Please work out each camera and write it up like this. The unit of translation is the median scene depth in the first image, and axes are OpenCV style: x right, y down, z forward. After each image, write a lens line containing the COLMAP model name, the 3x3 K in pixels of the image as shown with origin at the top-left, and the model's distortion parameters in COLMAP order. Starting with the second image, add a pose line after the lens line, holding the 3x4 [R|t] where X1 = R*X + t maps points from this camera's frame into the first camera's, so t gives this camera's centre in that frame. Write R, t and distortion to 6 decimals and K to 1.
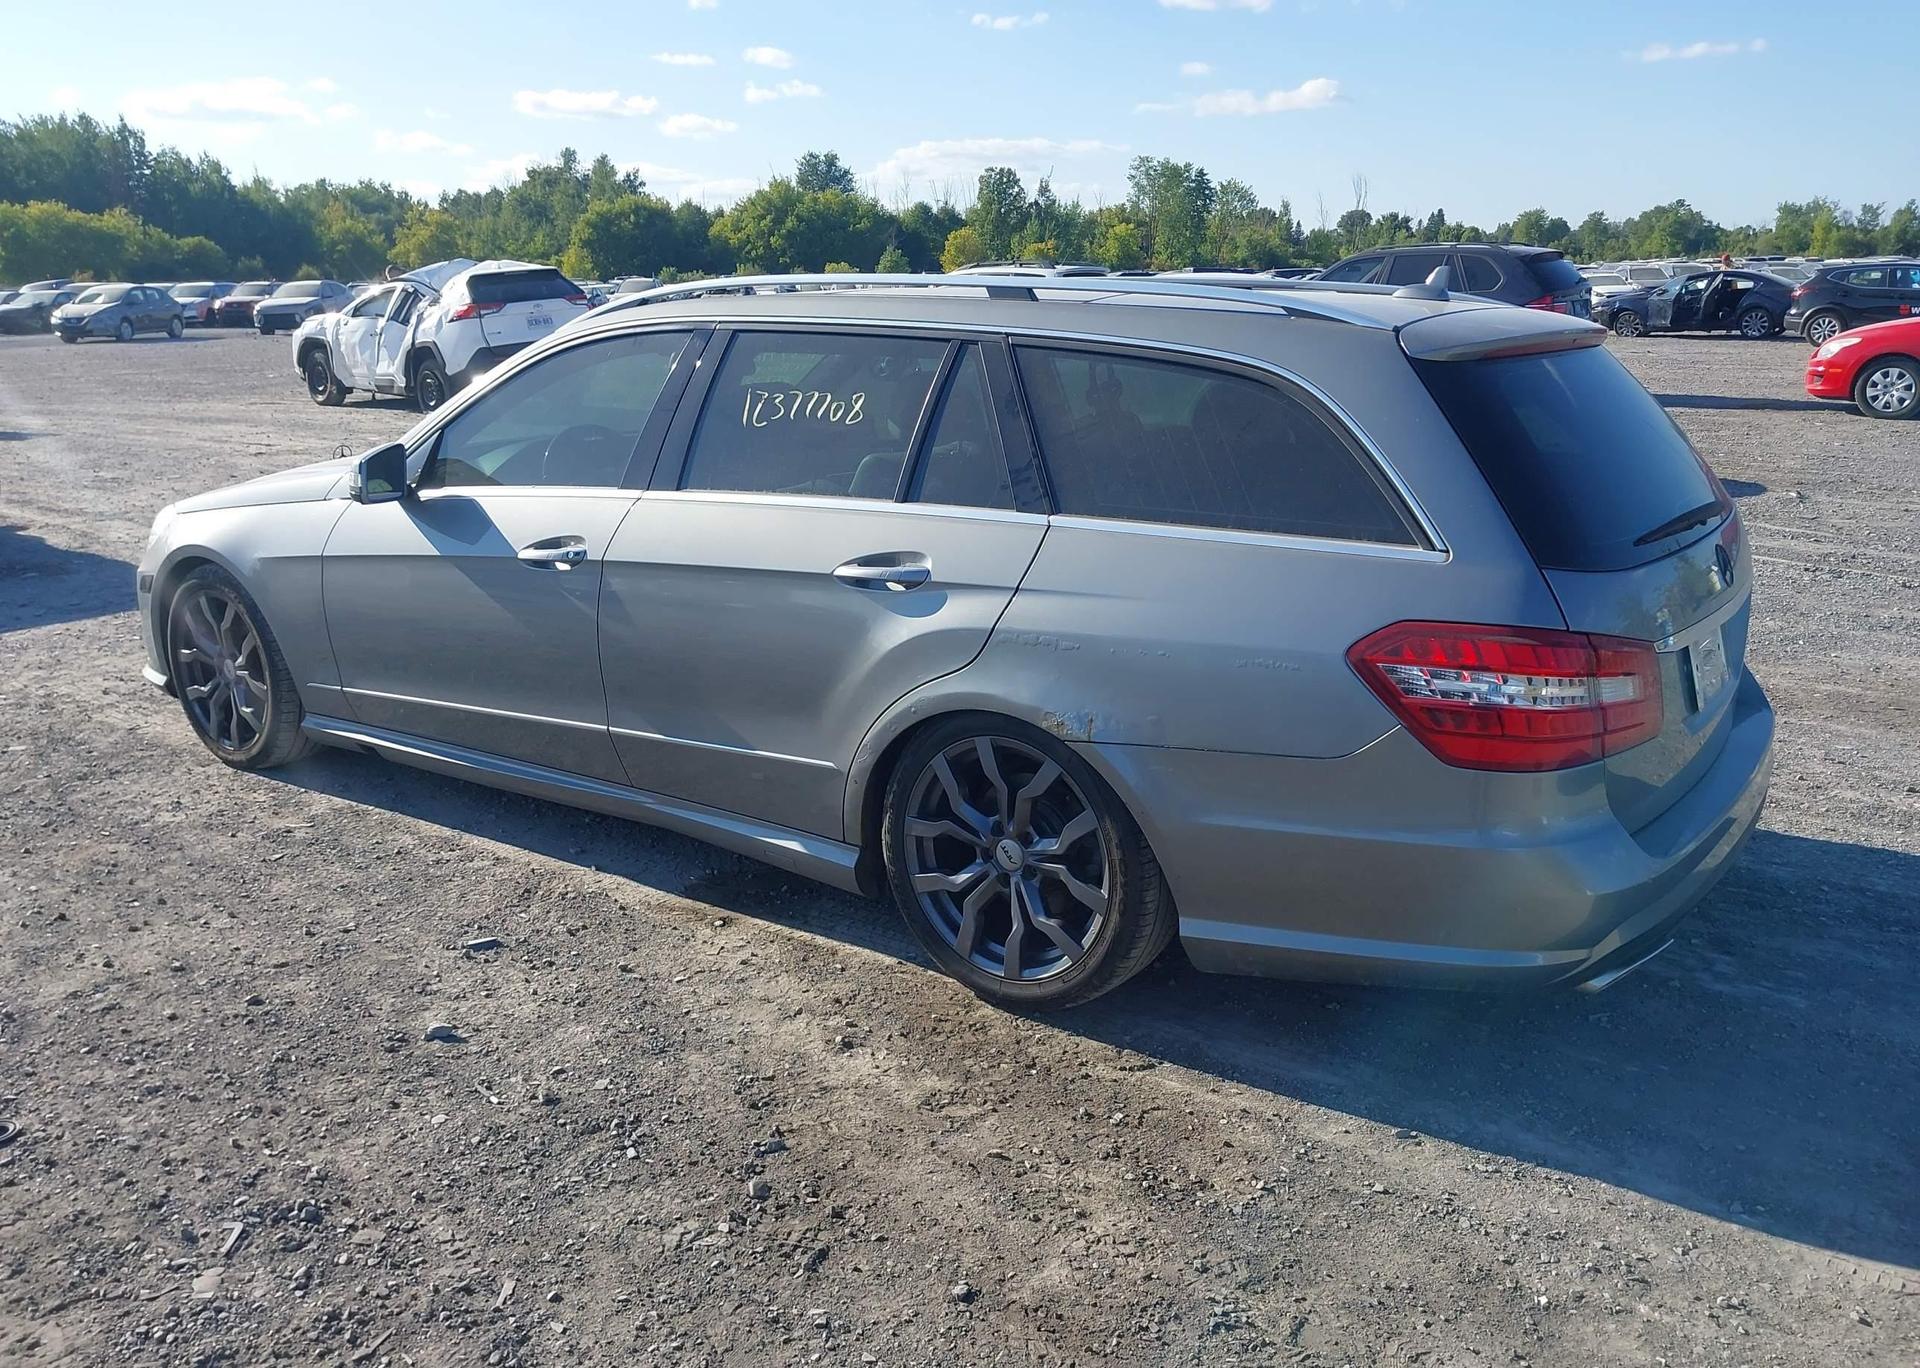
lens RADIAL K [[1518.2, 0, 976.9], [0, 1518.2, 683.5], [0, 0, 1]] dist [0.025754, -0.039801]
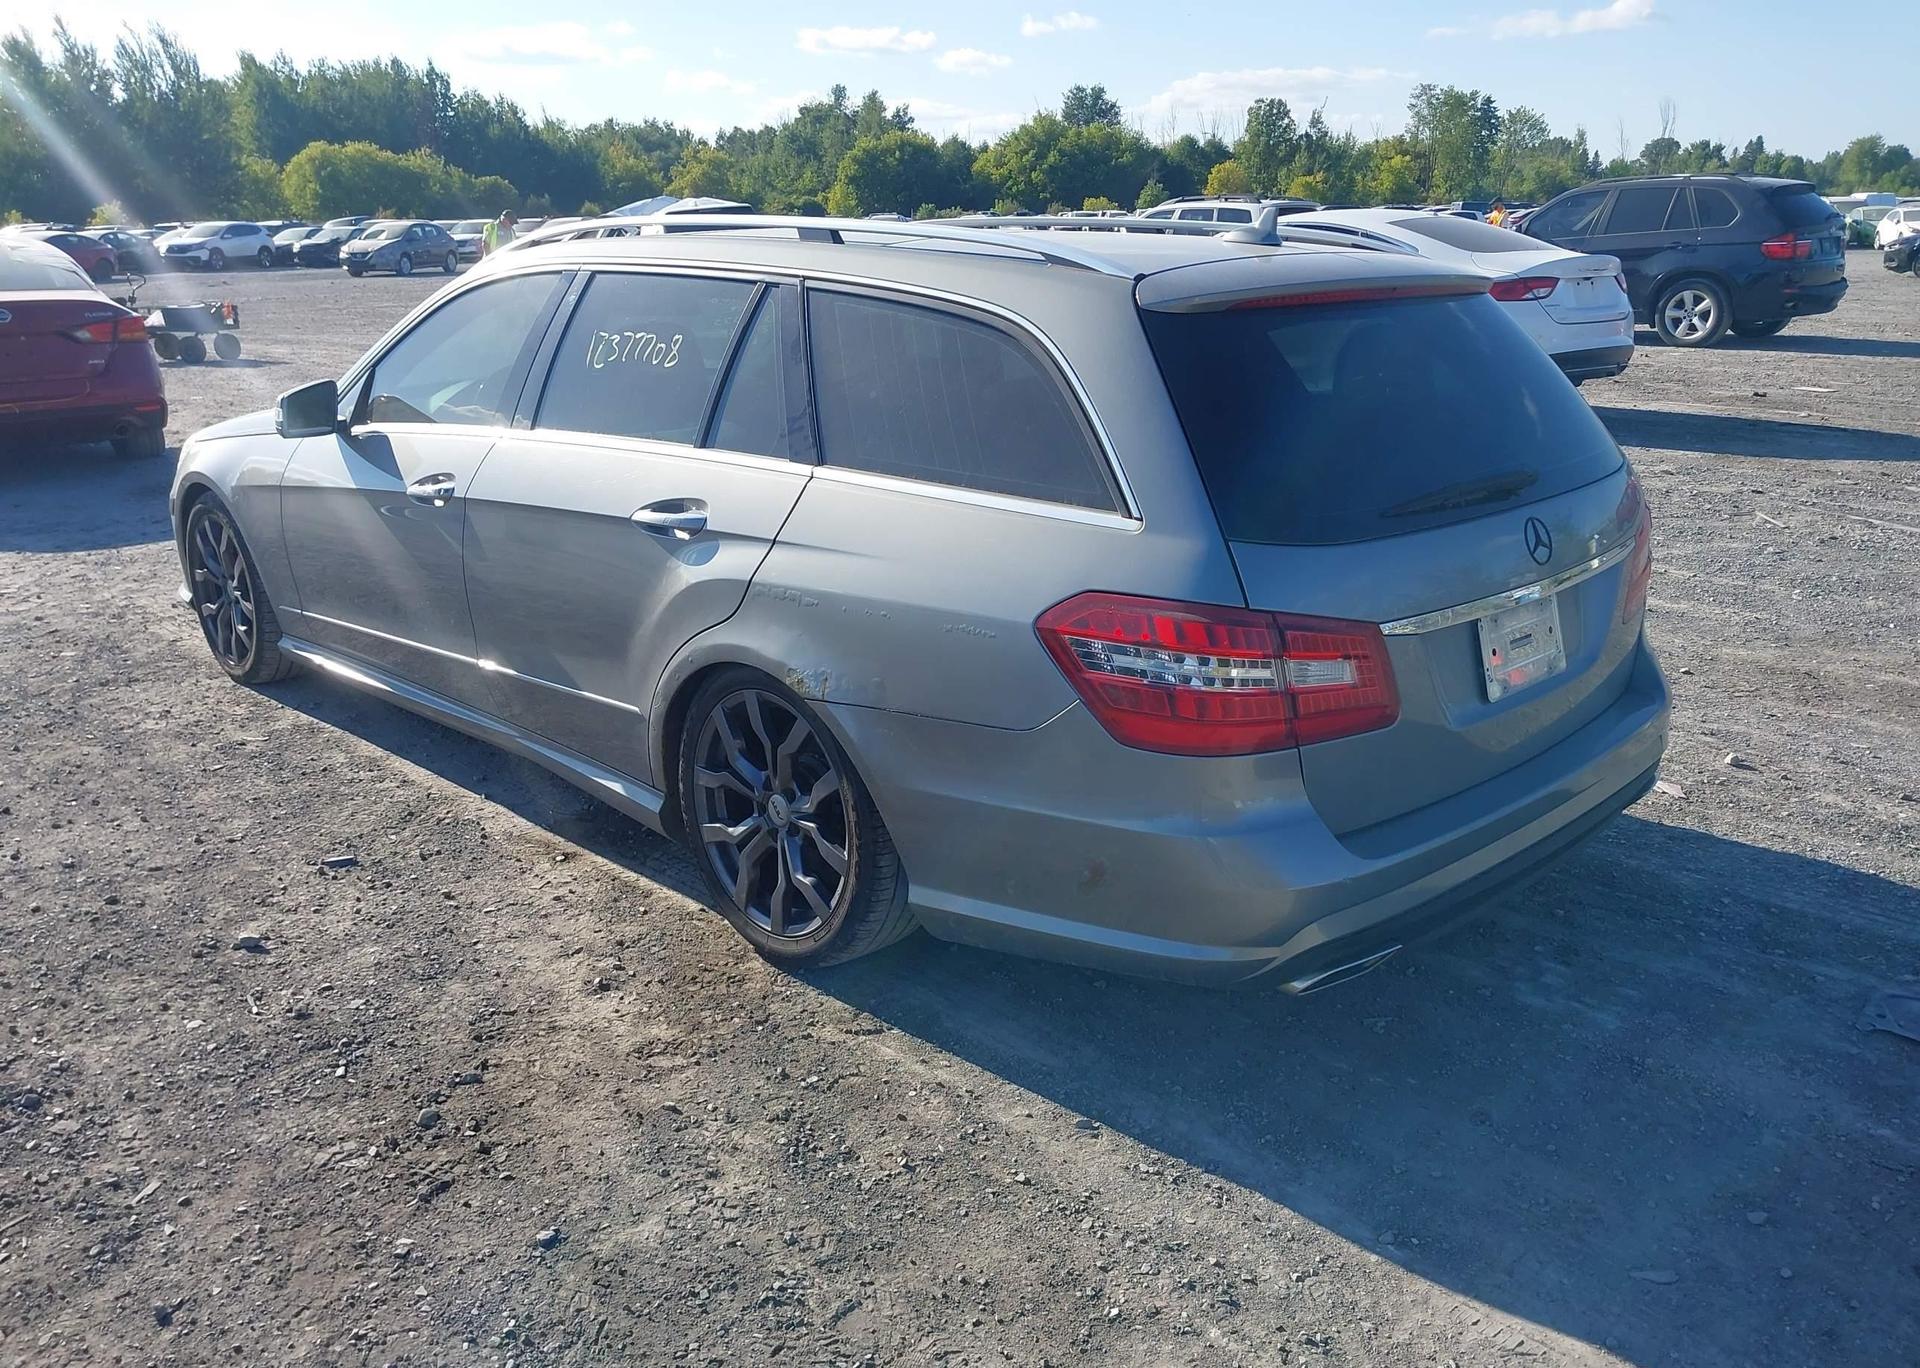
lens RADIAL K [[1518.2, 0, 977.4], [0, 1518.2, 683.2], [0, 0, 1]] dist [0.025754, -0.039801]
pose [[0.985593, 0.048786, -0.161946, 0.299594], [-0.042477, 0.998206, 0.042190, -0.016263], [0.163714, -0.034703, 0.985897, 0.045465]]
